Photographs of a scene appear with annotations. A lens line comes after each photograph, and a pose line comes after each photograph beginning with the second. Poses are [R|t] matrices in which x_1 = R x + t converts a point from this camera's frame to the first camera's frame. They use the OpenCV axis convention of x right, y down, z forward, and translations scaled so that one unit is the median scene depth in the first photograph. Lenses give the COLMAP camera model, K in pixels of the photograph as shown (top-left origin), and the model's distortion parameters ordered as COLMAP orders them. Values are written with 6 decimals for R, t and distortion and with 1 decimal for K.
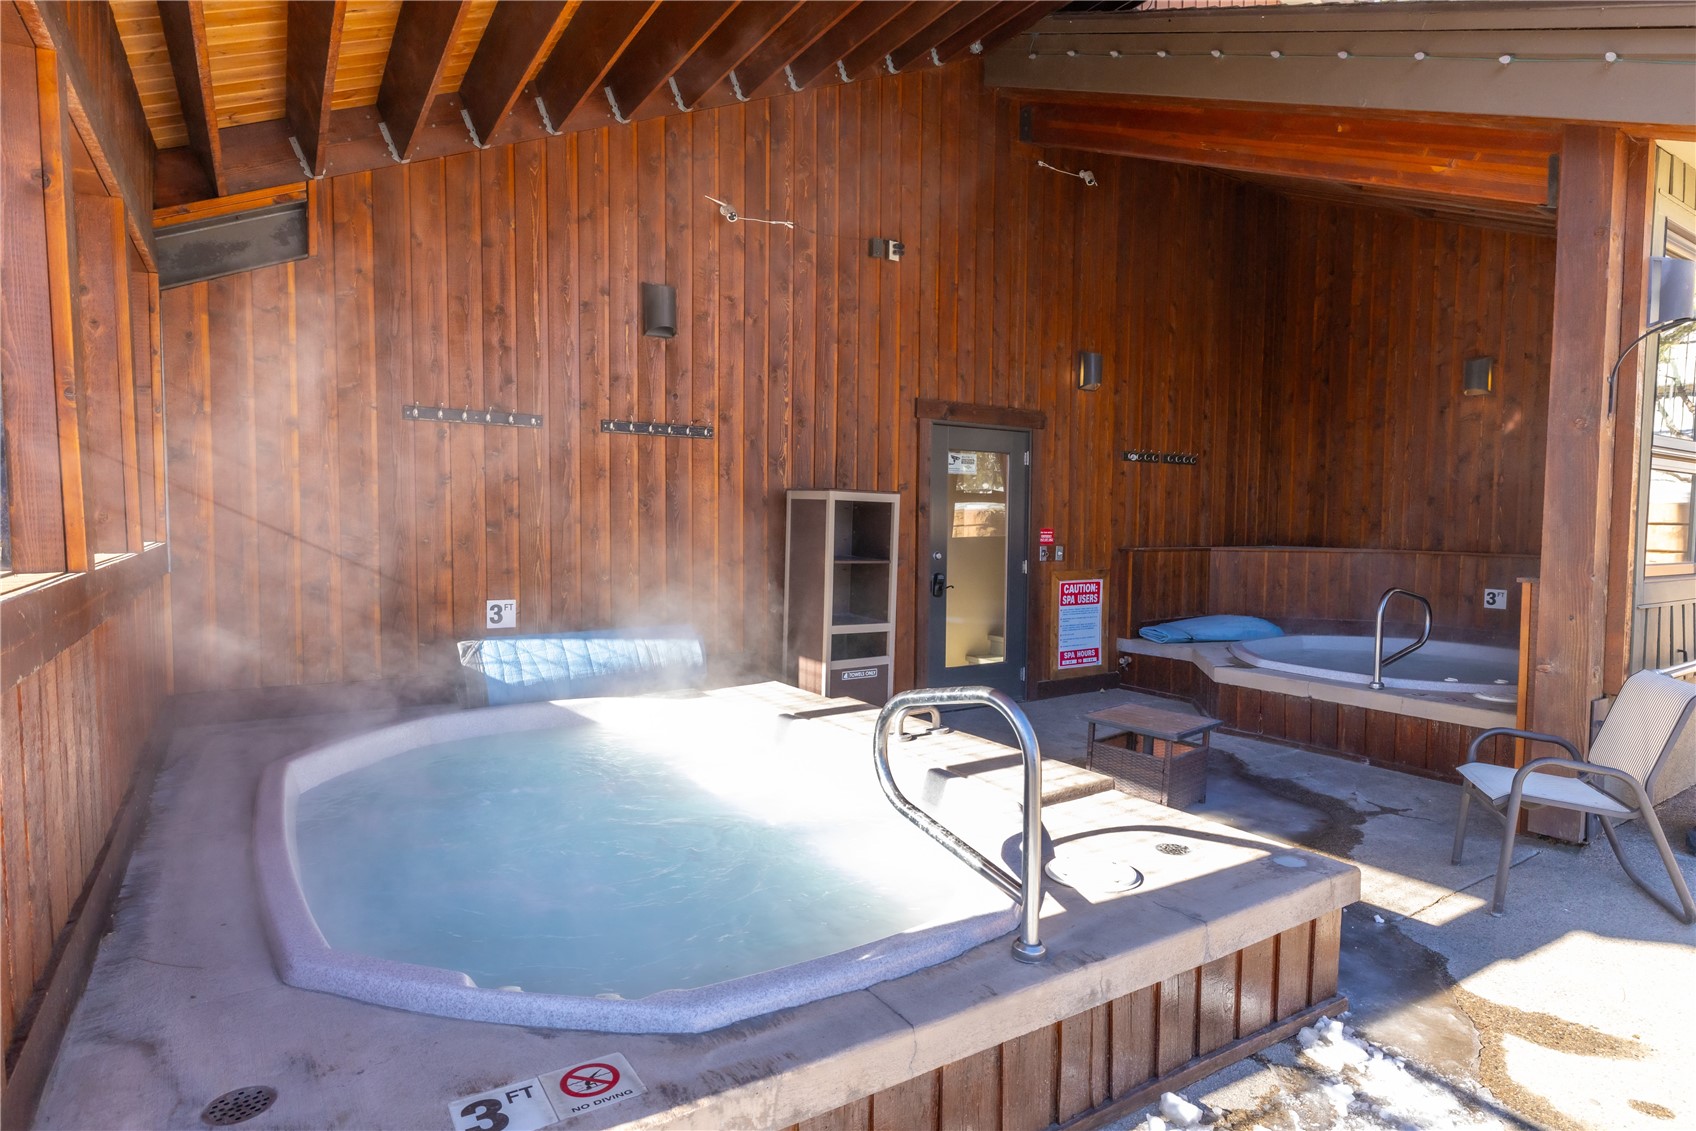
lens RADIAL K [[918.8, 0, 845.3], [0, 918.8, 563.4], [0, 0, 1]] dist [-0.000529, -0.000455]
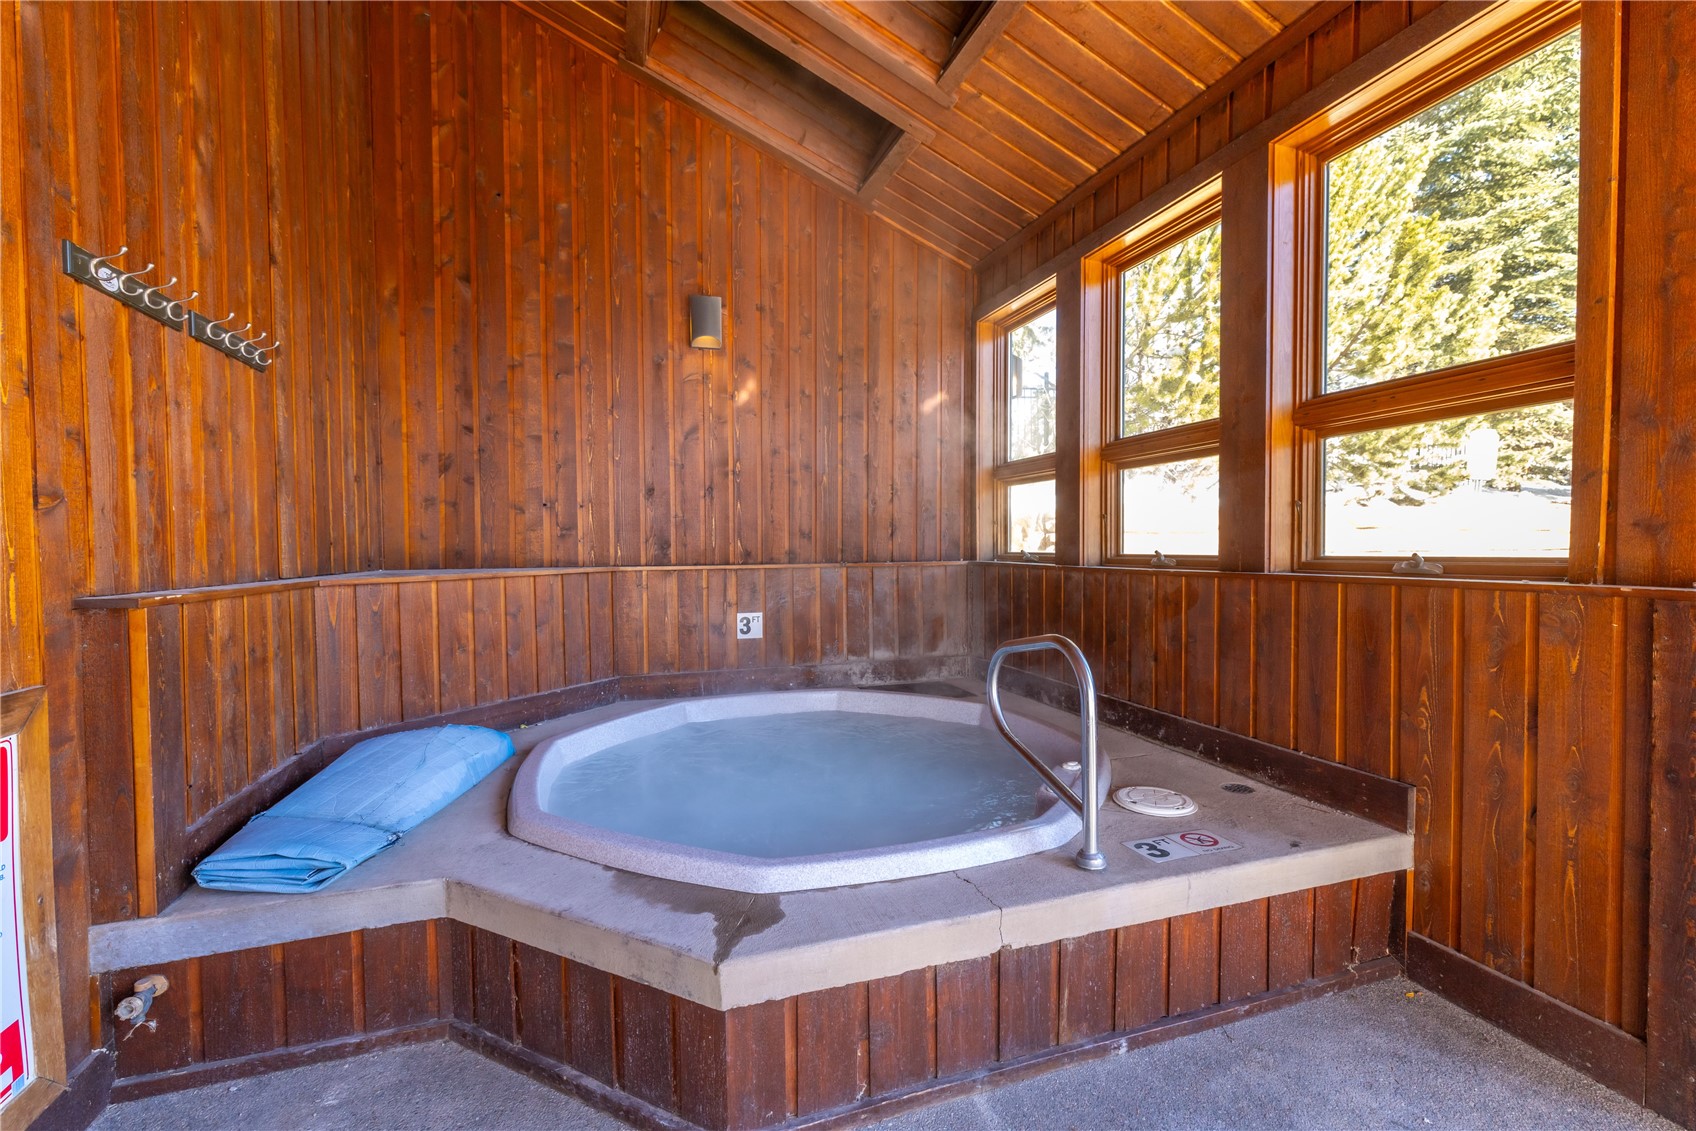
lens RADIAL K [[731.3, 0, 844.6], [0, 731.3, 564.3], [0, 0, 1]] dist [0.003064, 0.000254]
pose [[0.261306, -0.037242, 0.964537, 0.146750], [0.060572, 0.997919, 0.022121, -0.017861], [-0.963354, 0.052643, 0.263018, 0.713227]]
